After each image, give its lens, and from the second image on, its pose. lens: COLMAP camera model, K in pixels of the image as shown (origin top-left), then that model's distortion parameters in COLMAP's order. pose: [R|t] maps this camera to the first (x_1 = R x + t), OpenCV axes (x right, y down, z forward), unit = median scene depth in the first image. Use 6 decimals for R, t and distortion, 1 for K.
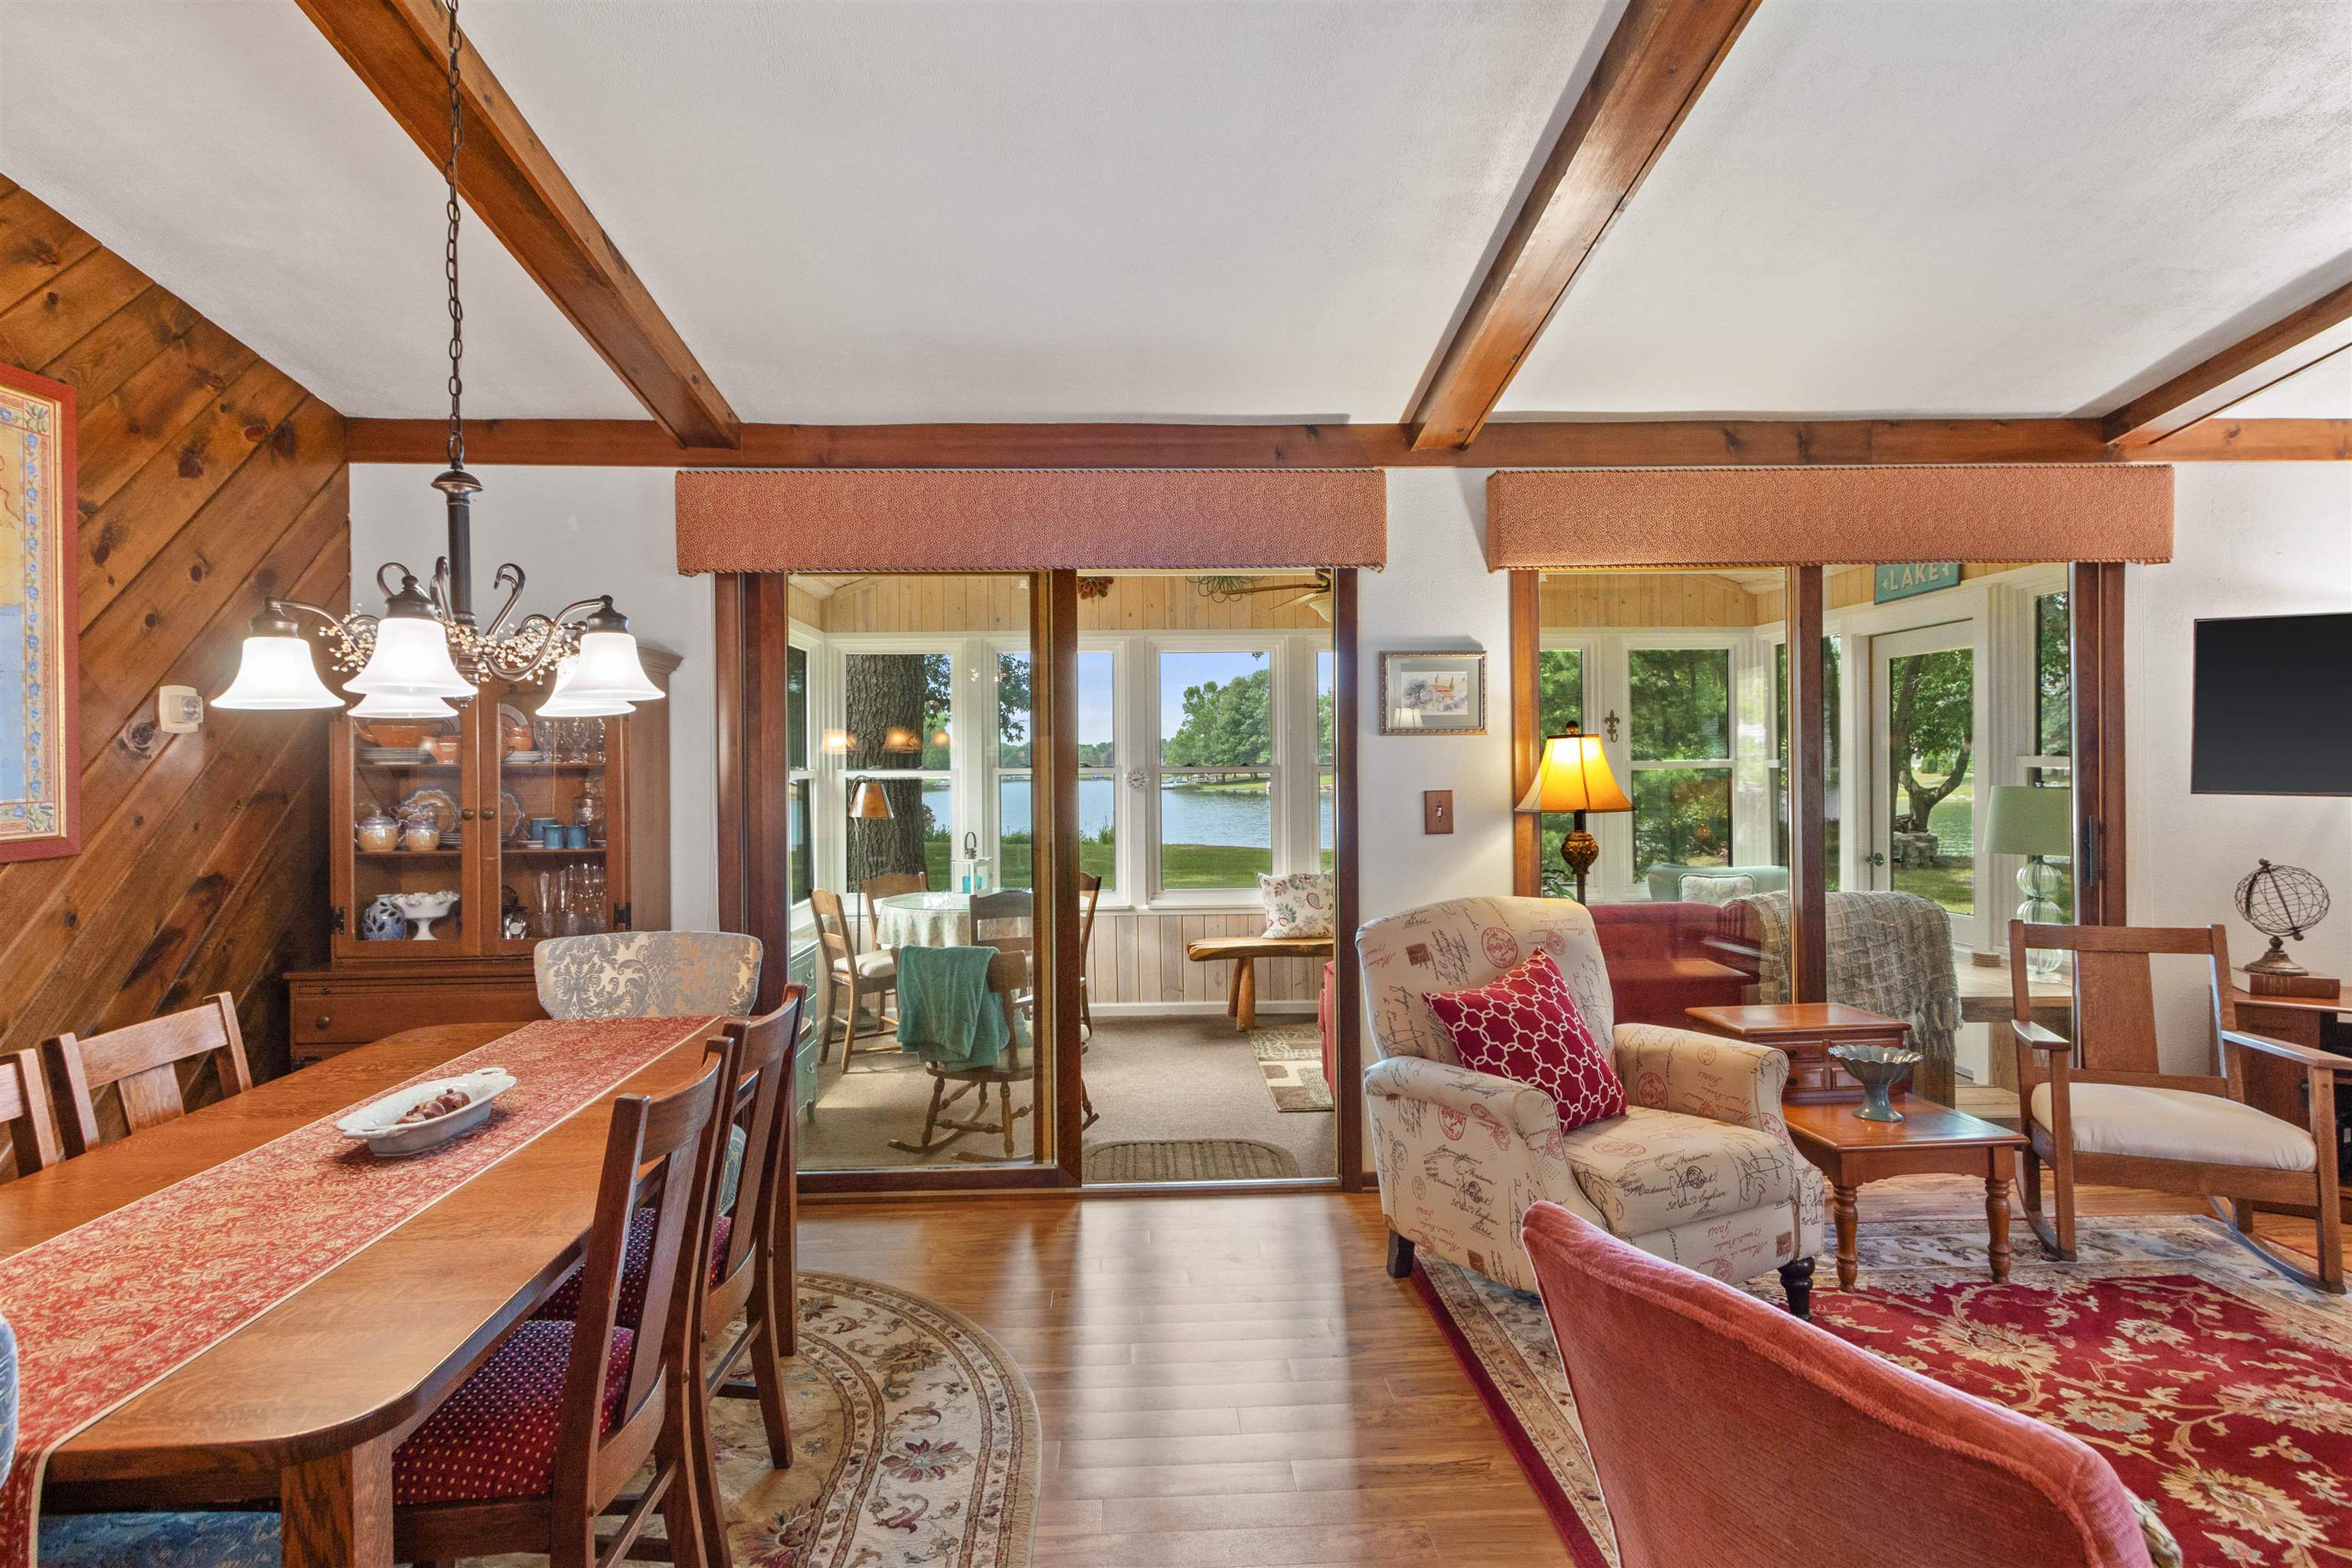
lens RADIAL K [[1224.3, 0, 1176.4], [0, 1224.3, 775.4], [0, 0, 1]] dist [0.004991, -0.000193]
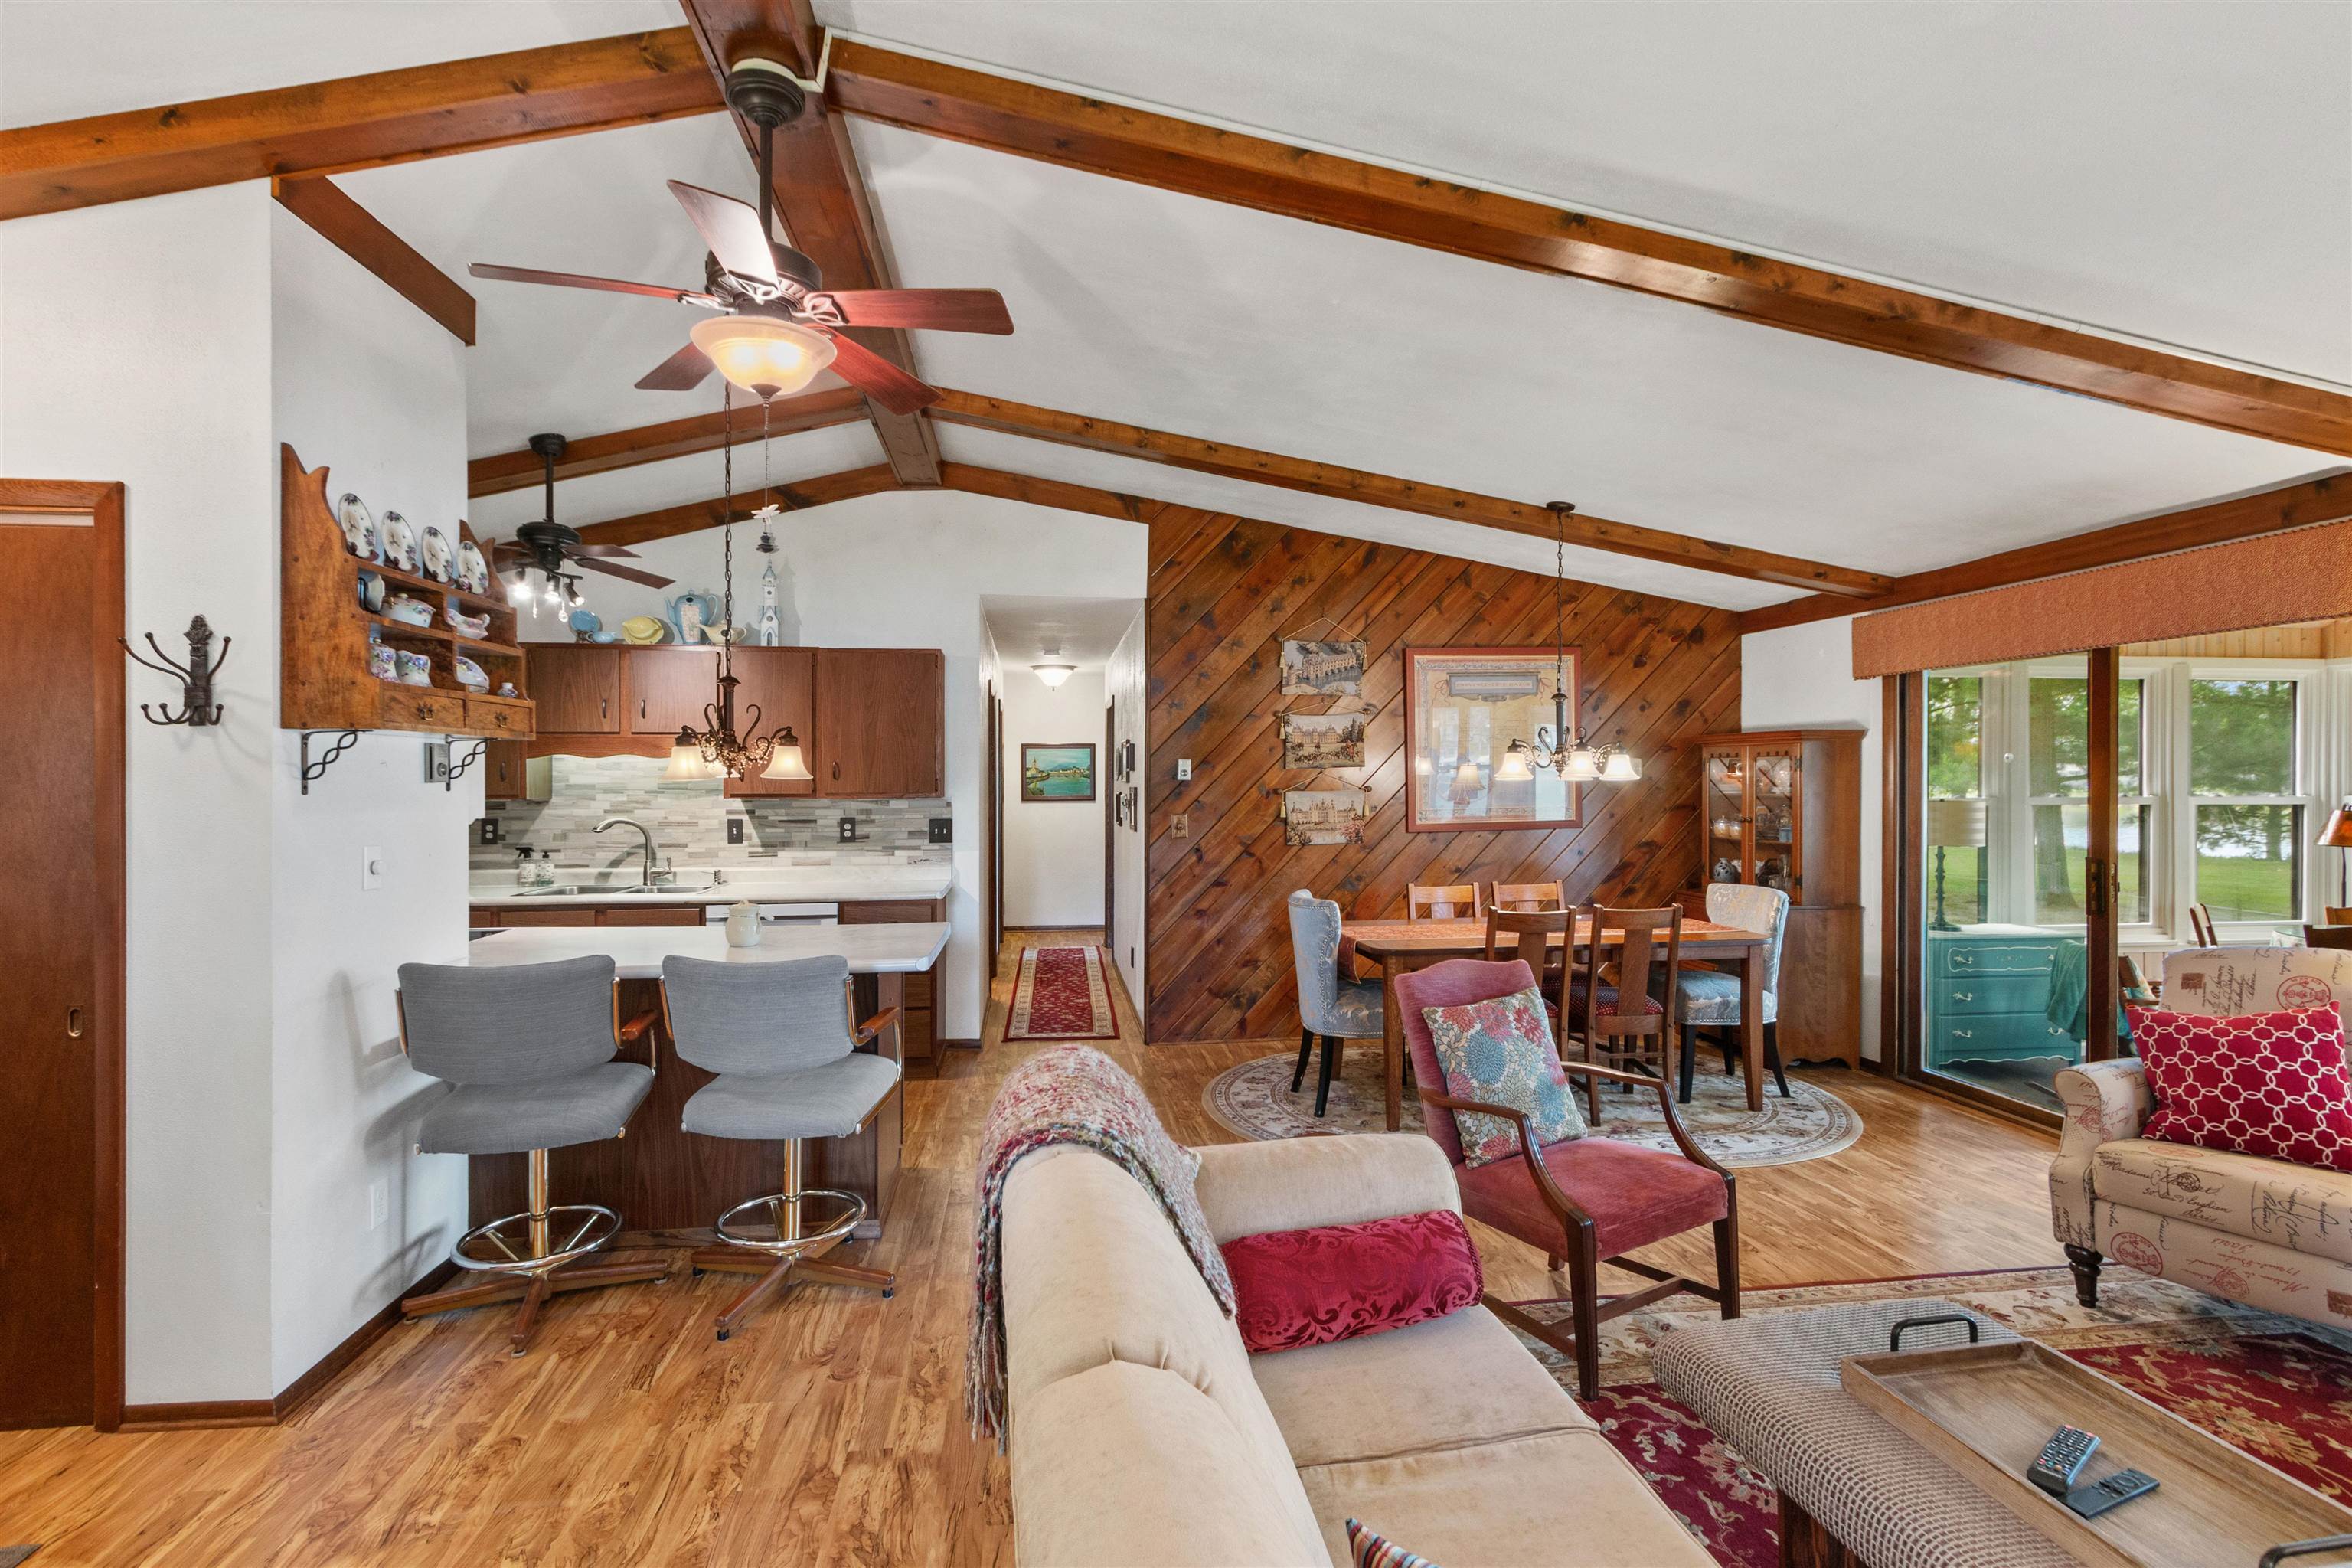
lens RADIAL K [[1093.3, 0, 1174.7], [0, 1093.3, 777.0], [0, 0, 1]] dist [0.004477, -0.000033]
pose [[0.085394, 0.008828, -0.996308, 1.124719], [-0.004299, 0.999955, 0.008492, -0.049272], [0.996338, 0.003558, 0.085428, -0.038835]]
